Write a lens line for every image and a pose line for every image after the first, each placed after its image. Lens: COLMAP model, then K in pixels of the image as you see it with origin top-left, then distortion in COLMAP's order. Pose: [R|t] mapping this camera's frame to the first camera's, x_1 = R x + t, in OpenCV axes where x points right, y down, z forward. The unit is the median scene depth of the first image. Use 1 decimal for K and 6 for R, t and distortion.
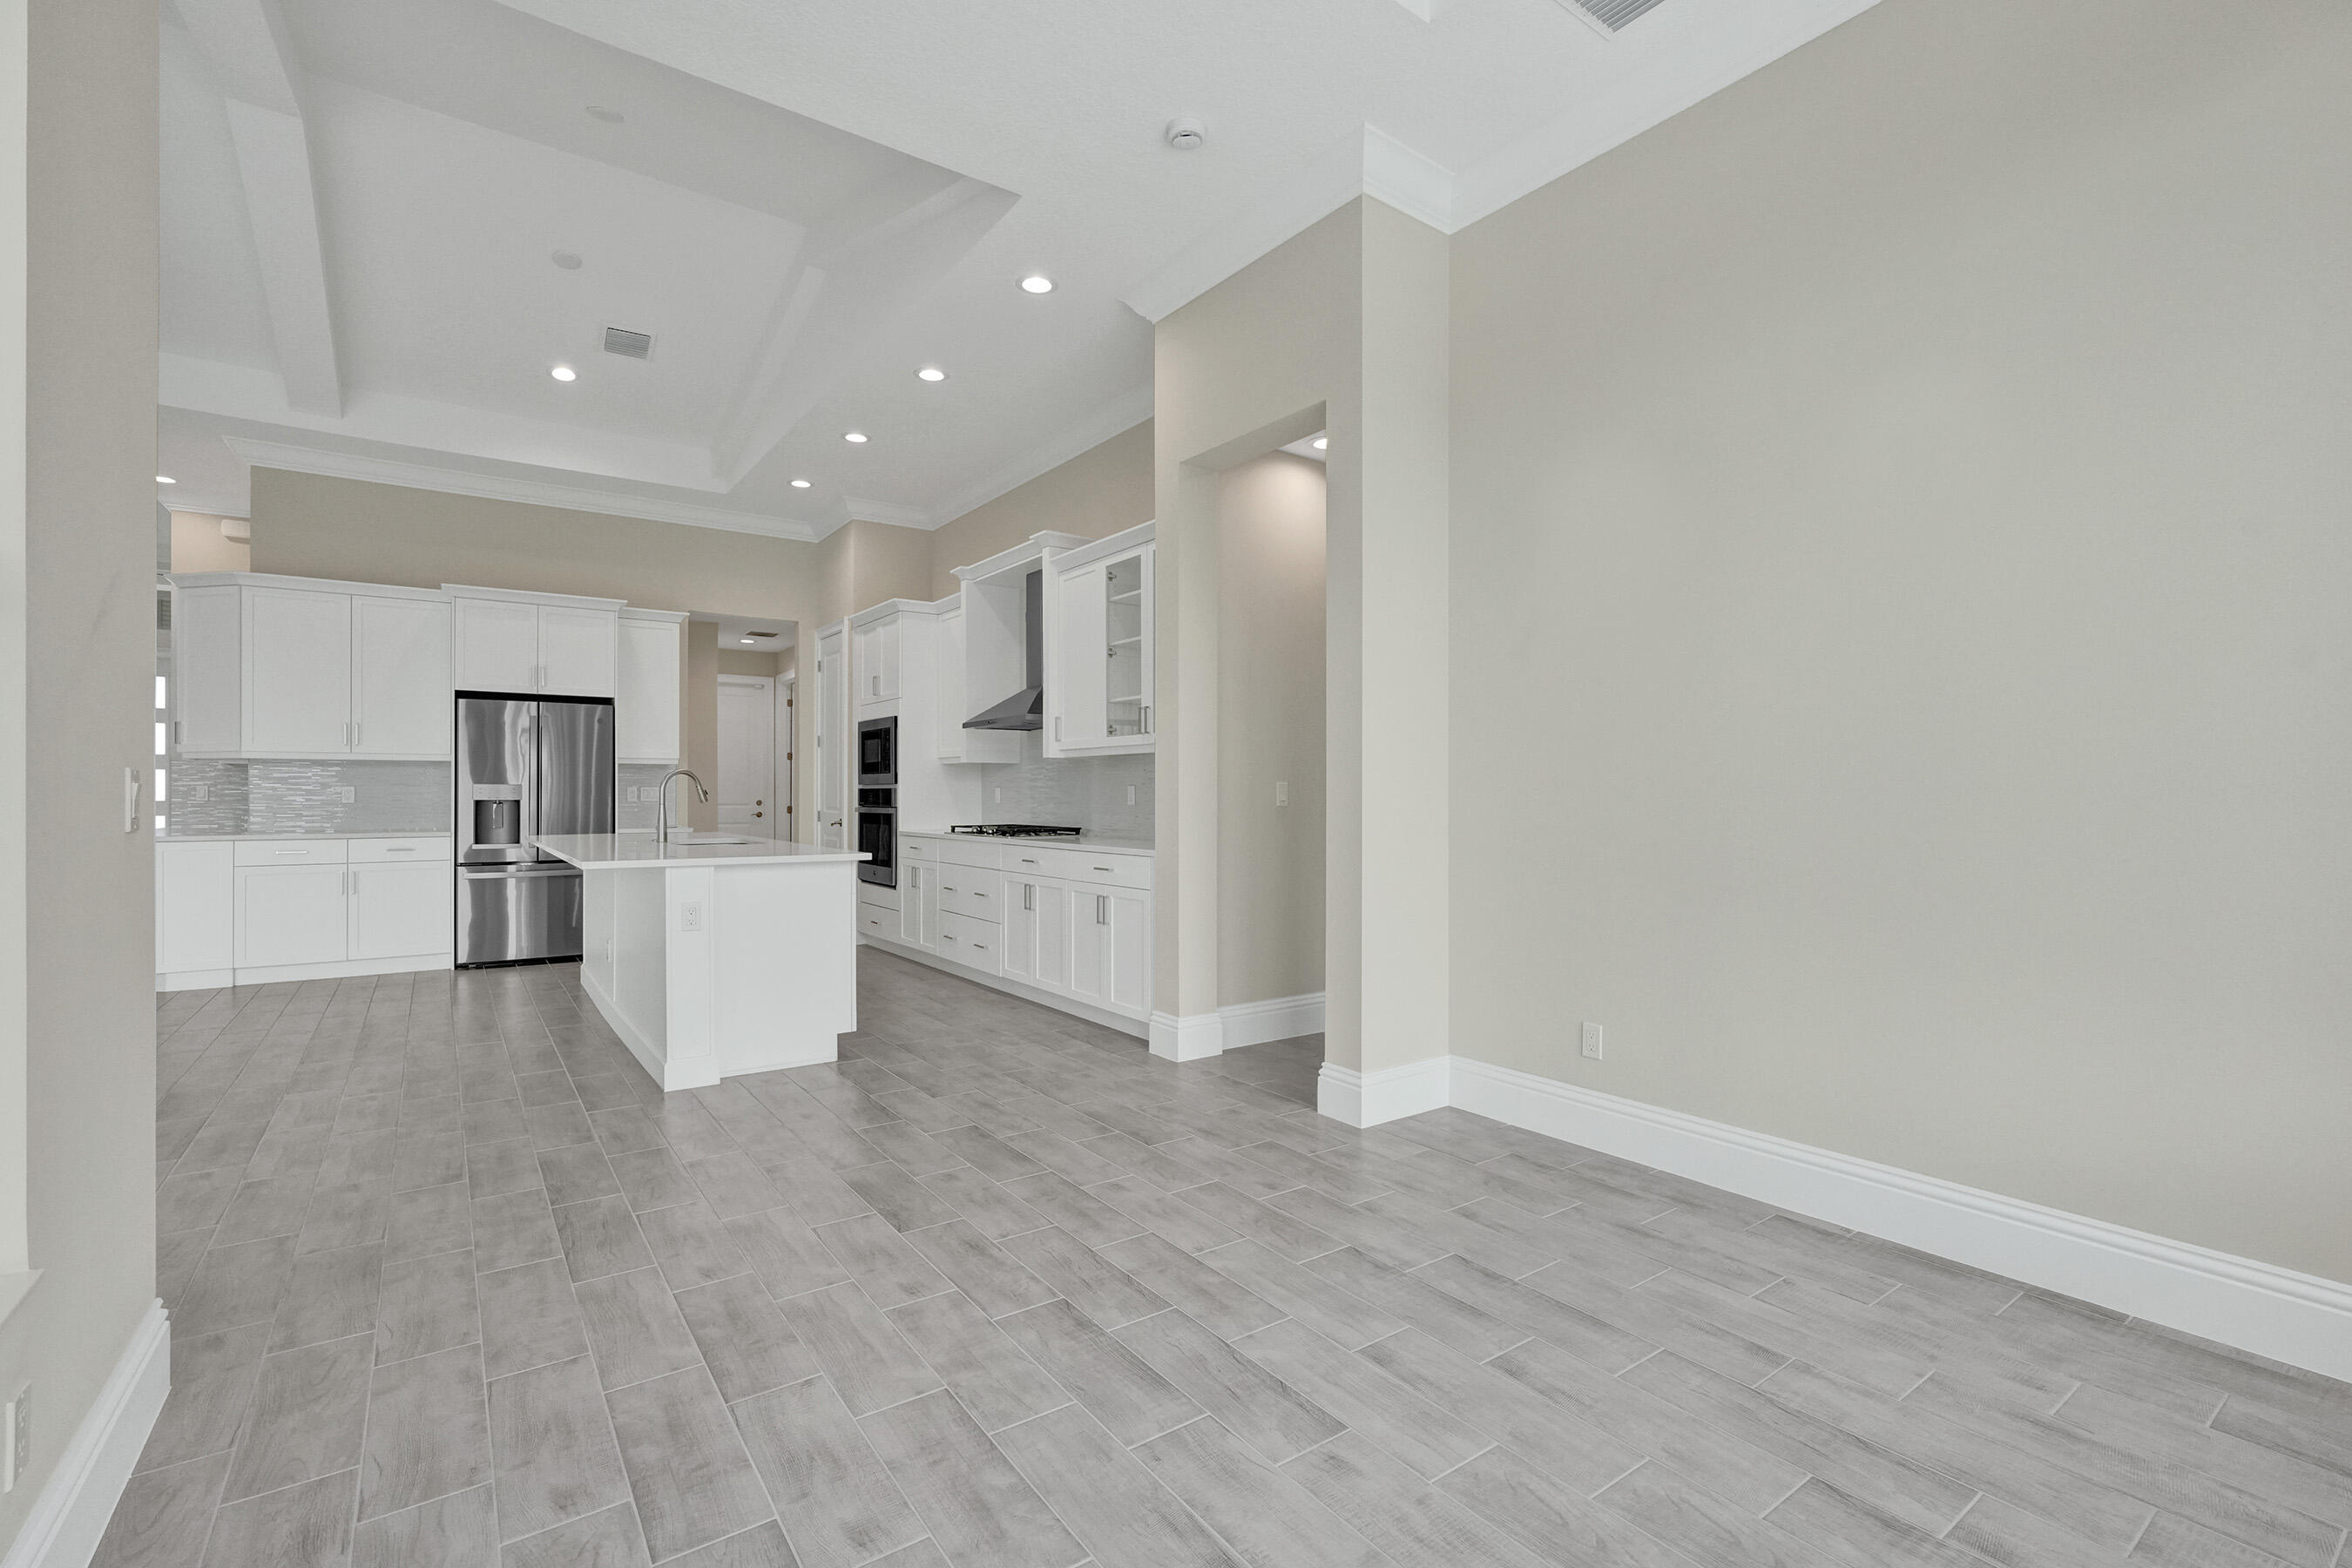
lens RADIAL K [[1051.2, 0, 1186.6], [0, 1051.2, 781.3], [0, 0, 1]] dist [-0.001067, 0.000200]
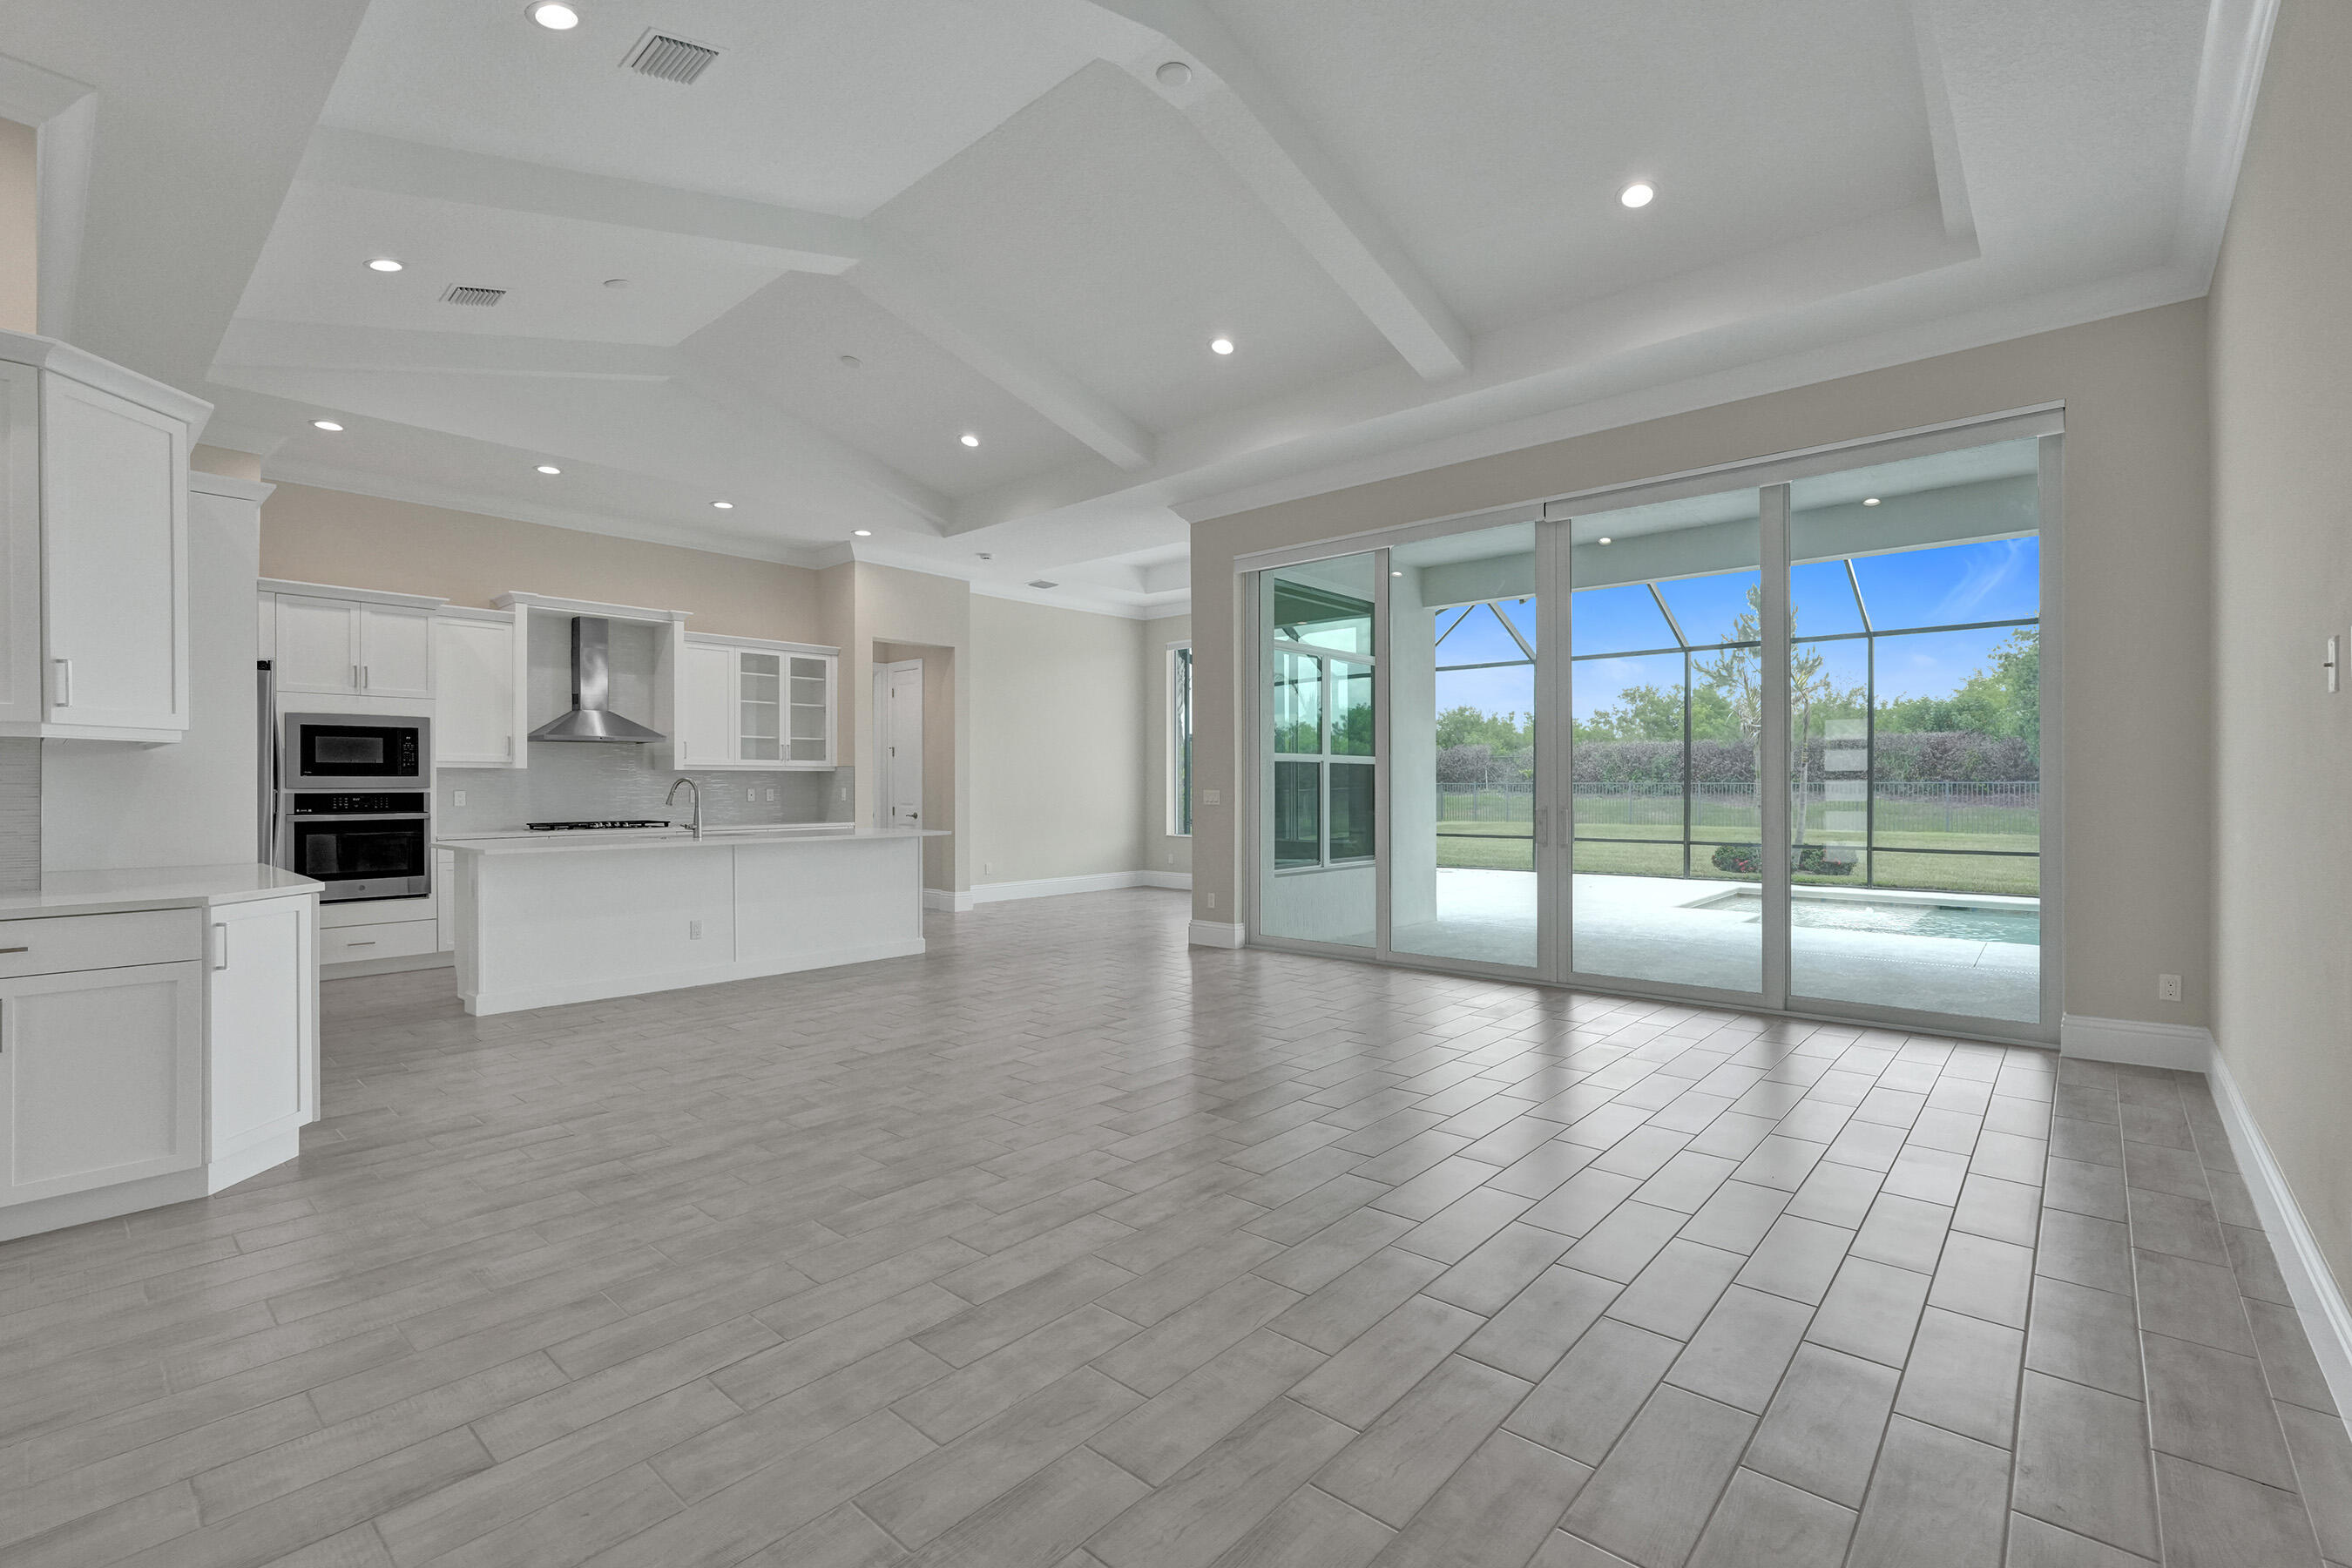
lens RADIAL K [[1052.7, 0, 1171.9], [0, 1052.7, 781.7], [0, 0, 1]] dist [-0.002315, 0.000451]
pose [[-0.210605, 0.005787, 0.977554, -3.191571], [-0.007301, 0.999945, -0.007493, -0.001567], [-0.977544, -0.008715, -0.210551, 1.258969]]
